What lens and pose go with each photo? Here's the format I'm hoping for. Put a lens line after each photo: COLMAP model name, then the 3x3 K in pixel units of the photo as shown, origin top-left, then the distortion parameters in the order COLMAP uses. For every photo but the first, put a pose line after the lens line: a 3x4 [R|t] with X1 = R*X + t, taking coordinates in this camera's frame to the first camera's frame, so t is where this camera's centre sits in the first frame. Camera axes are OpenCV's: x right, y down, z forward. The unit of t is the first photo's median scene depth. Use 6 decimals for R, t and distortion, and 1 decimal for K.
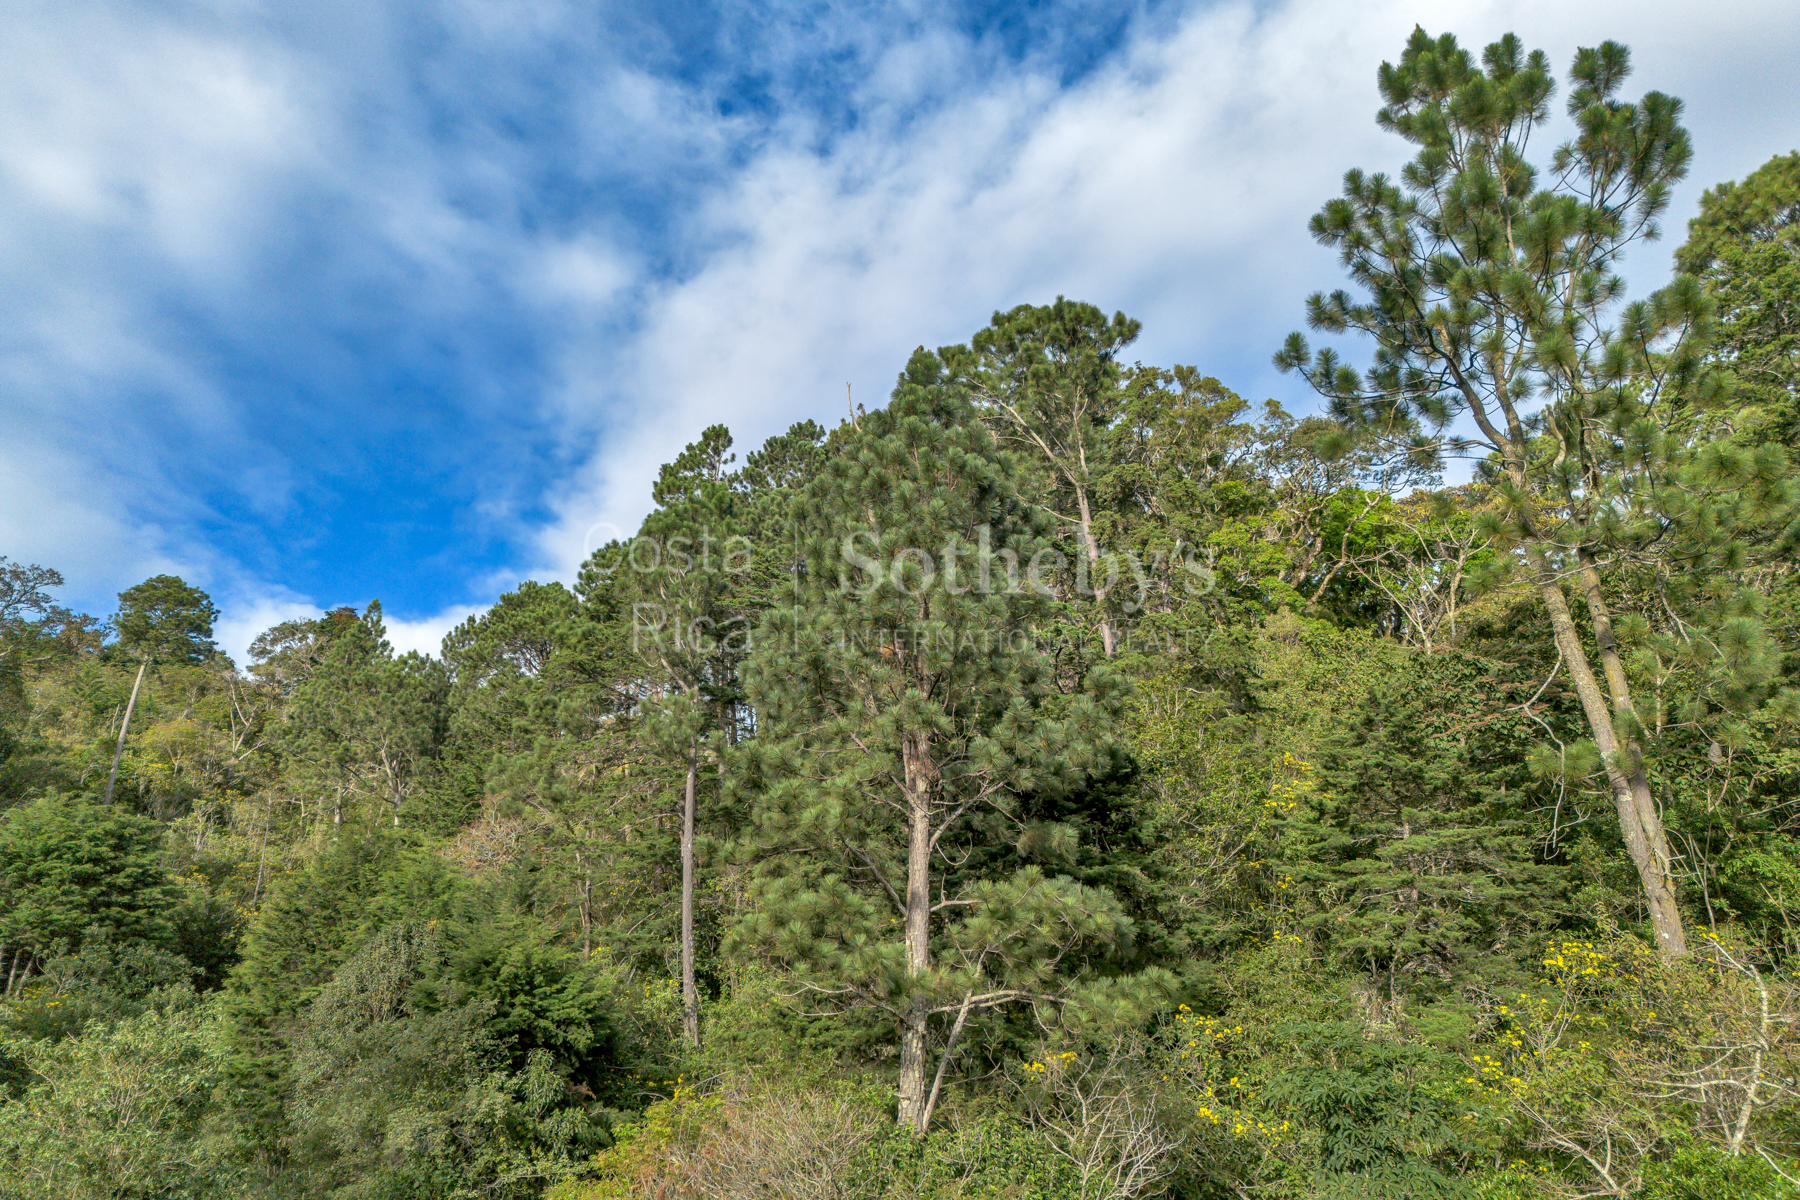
lens RADIAL K [[1259.6, 0, 895.8], [0, 1259.6, 599.7], [0, 0, 1]] dist [0.057365, -0.045757]
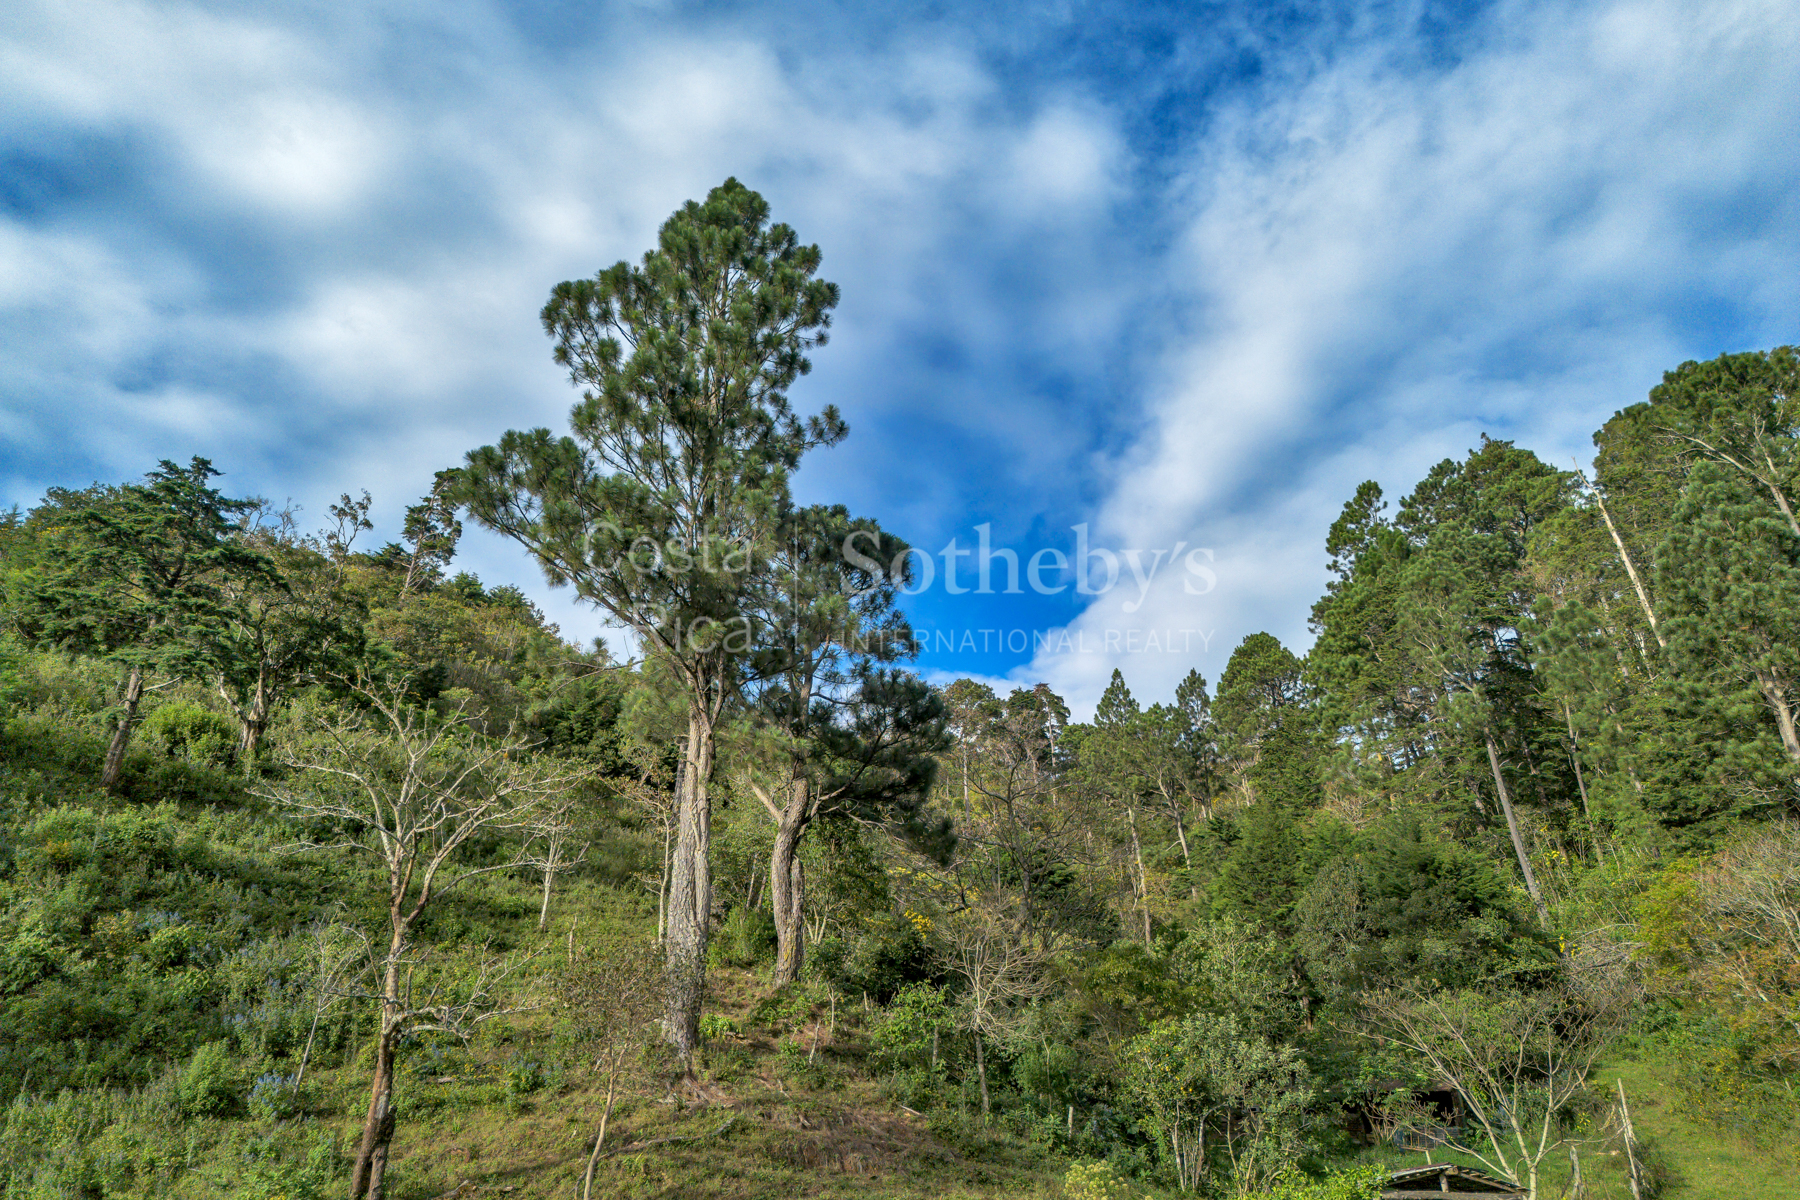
lens RADIAL K [[1259.6, 0, 898.7], [0, 1259.6, 603.2], [0, 0, 1]] dist [0.057365, -0.045757]
pose [[0.901664, -0.194376, -0.386290, -0.188497], [0.183537, 0.980852, -0.065145, -0.049255], [0.391556, -0.012160, 0.920074, -0.609169]]
